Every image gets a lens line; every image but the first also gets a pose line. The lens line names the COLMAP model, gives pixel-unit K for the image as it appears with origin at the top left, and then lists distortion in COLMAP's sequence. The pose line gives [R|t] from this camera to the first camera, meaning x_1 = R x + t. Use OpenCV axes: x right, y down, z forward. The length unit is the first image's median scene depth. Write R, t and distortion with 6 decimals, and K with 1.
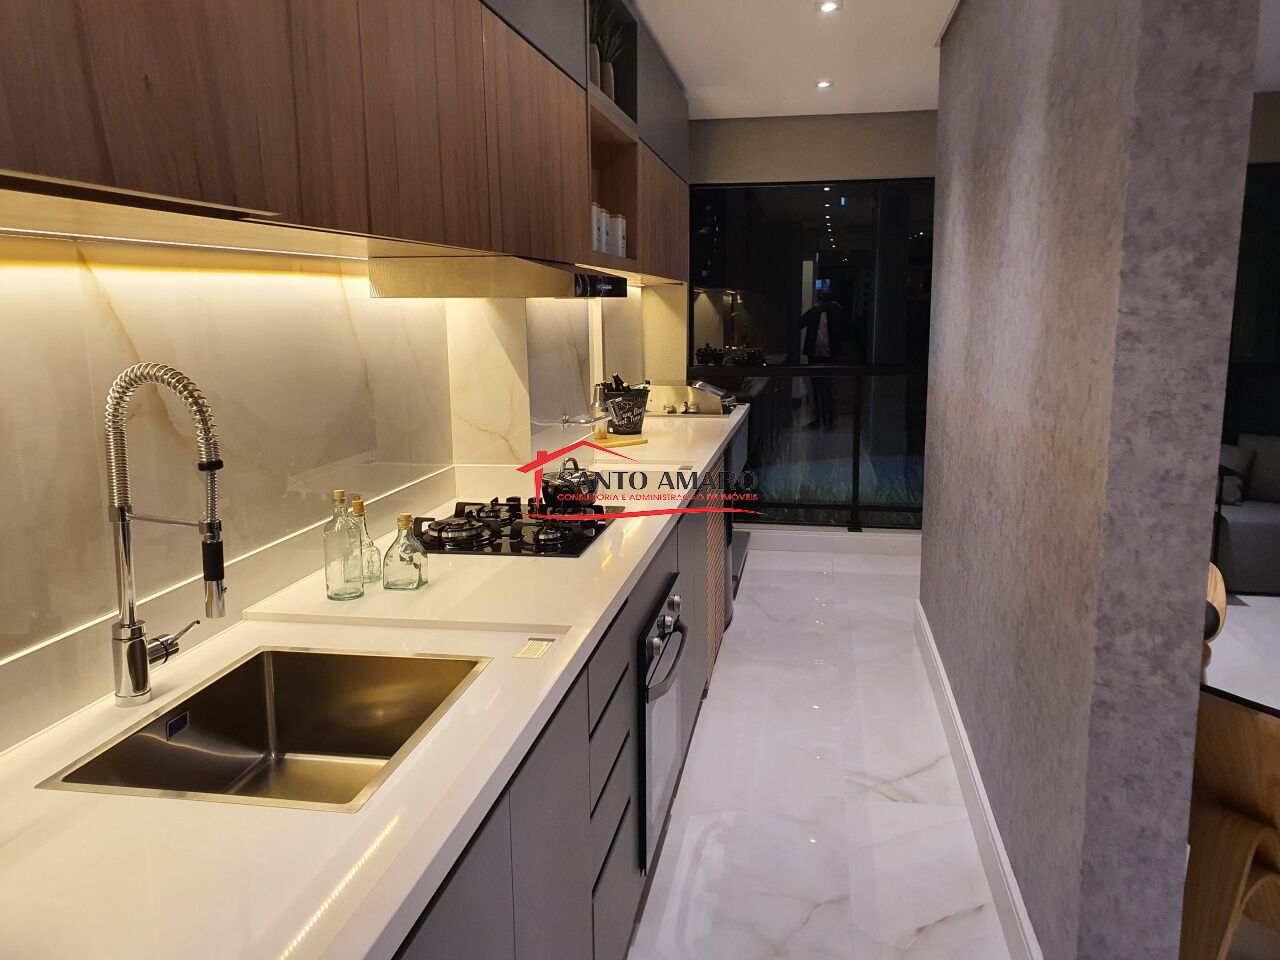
lens RADIAL K [[1044.5, 0, 659.6], [0, 1044.5, 491.3], [0, 0, 1]] dist [-0.010636, 0.049727]
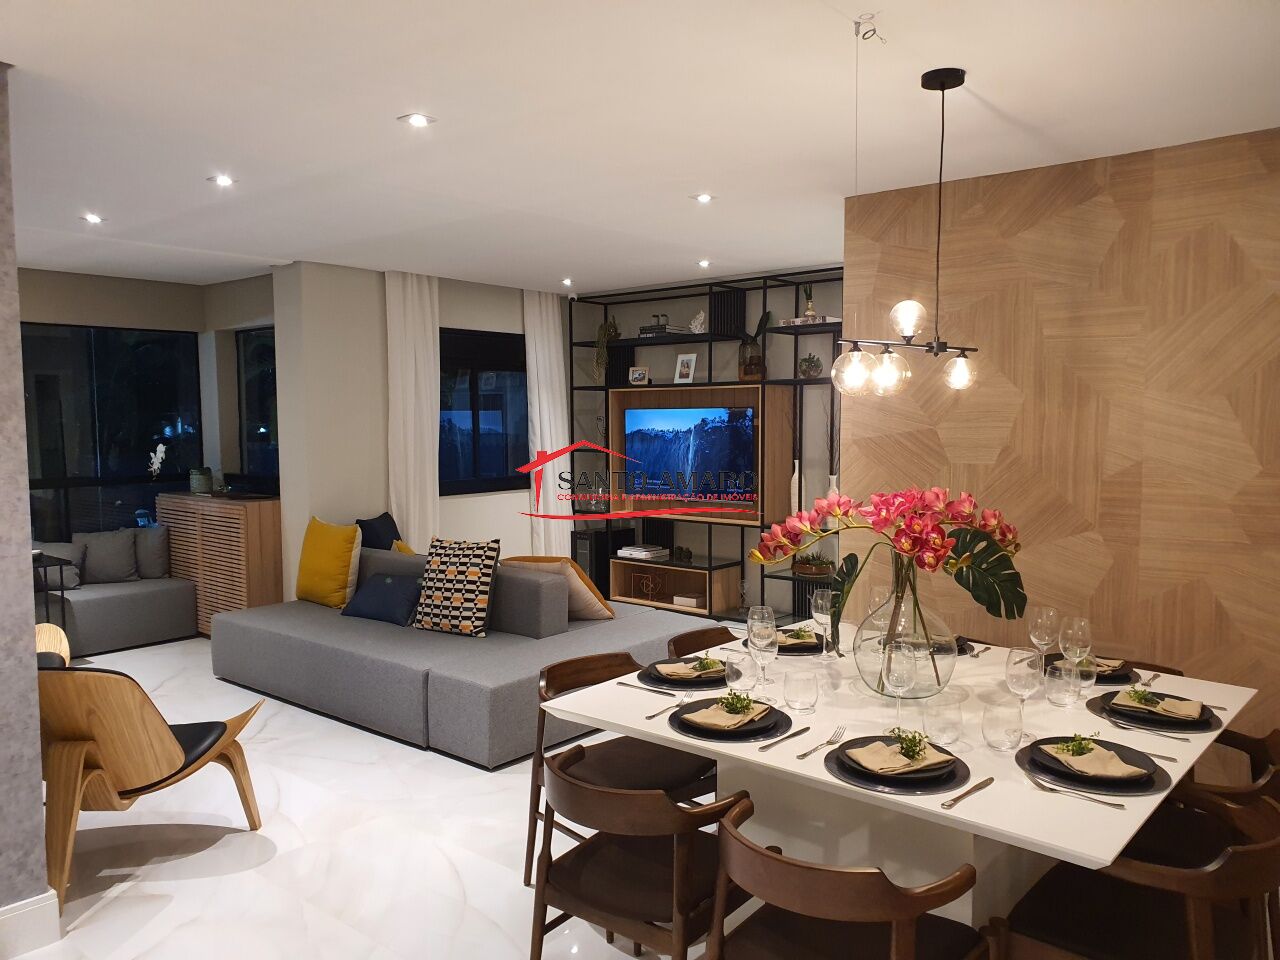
lens RADIAL K [[1044.5, 0, 659.6], [0, 1044.5, 491.3], [0, 0, 1]] dist [-0.010636, 0.049727]
pose [[0.535723, -0.056732, 0.842486, -0.367031], [0.149277, 0.988389, -0.028366, 0.112441], [-0.831094, 0.140959, 0.537971, -0.808204]]
